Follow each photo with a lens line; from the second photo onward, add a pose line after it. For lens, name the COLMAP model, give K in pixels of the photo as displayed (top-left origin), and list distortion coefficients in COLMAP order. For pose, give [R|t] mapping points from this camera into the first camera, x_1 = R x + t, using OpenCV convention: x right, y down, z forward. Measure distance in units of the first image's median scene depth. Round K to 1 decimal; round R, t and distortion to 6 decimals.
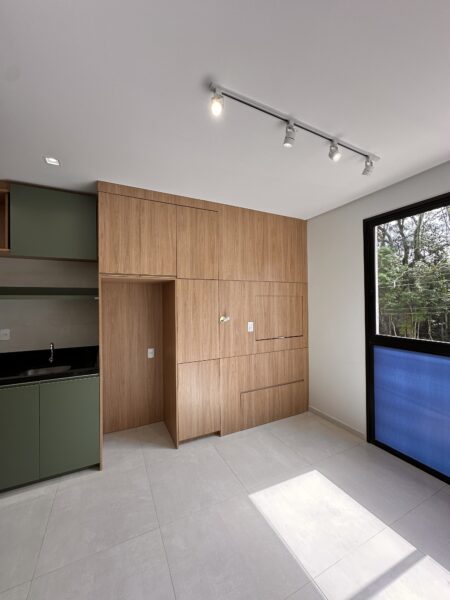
lens RADIAL K [[236.0, 0, 229.8], [0, 236.0, 300.2], [0, 0, 1]] dist [-0.012680, 0.000137]
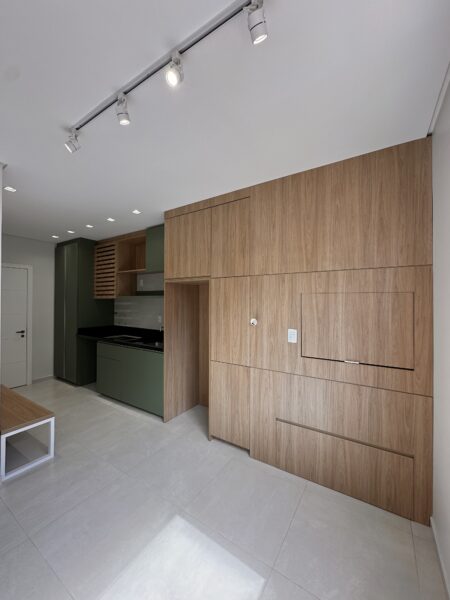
lens RADIAL K [[236.0, 0, 226.7], [0, 236.0, 303.5], [0, 0, 1]] dist [-0.012680, 0.000137]
pose [[0.514707, 0.015048, -0.857234, 0.644372], [-0.008825, 0.999886, 0.012254, 0.005227], [0.857320, 0.001258, 0.514782, 0.478657]]
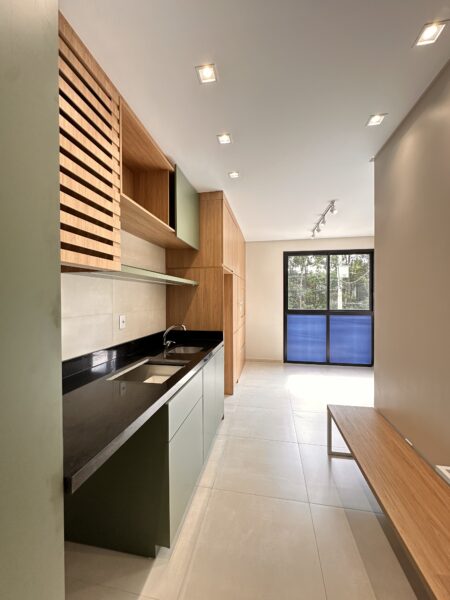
lens RADIAL K [[236.0, 0, 224.6], [0, 236.0, 296.7], [0, 0, 1]] dist [-0.012680, 0.000137]
pose [[0.611728, 0.010253, 0.791002, -1.254032], [-0.012133, 0.999920, -0.003578, 0.049958], [-0.790975, -0.007408, 0.611803, 0.164997]]
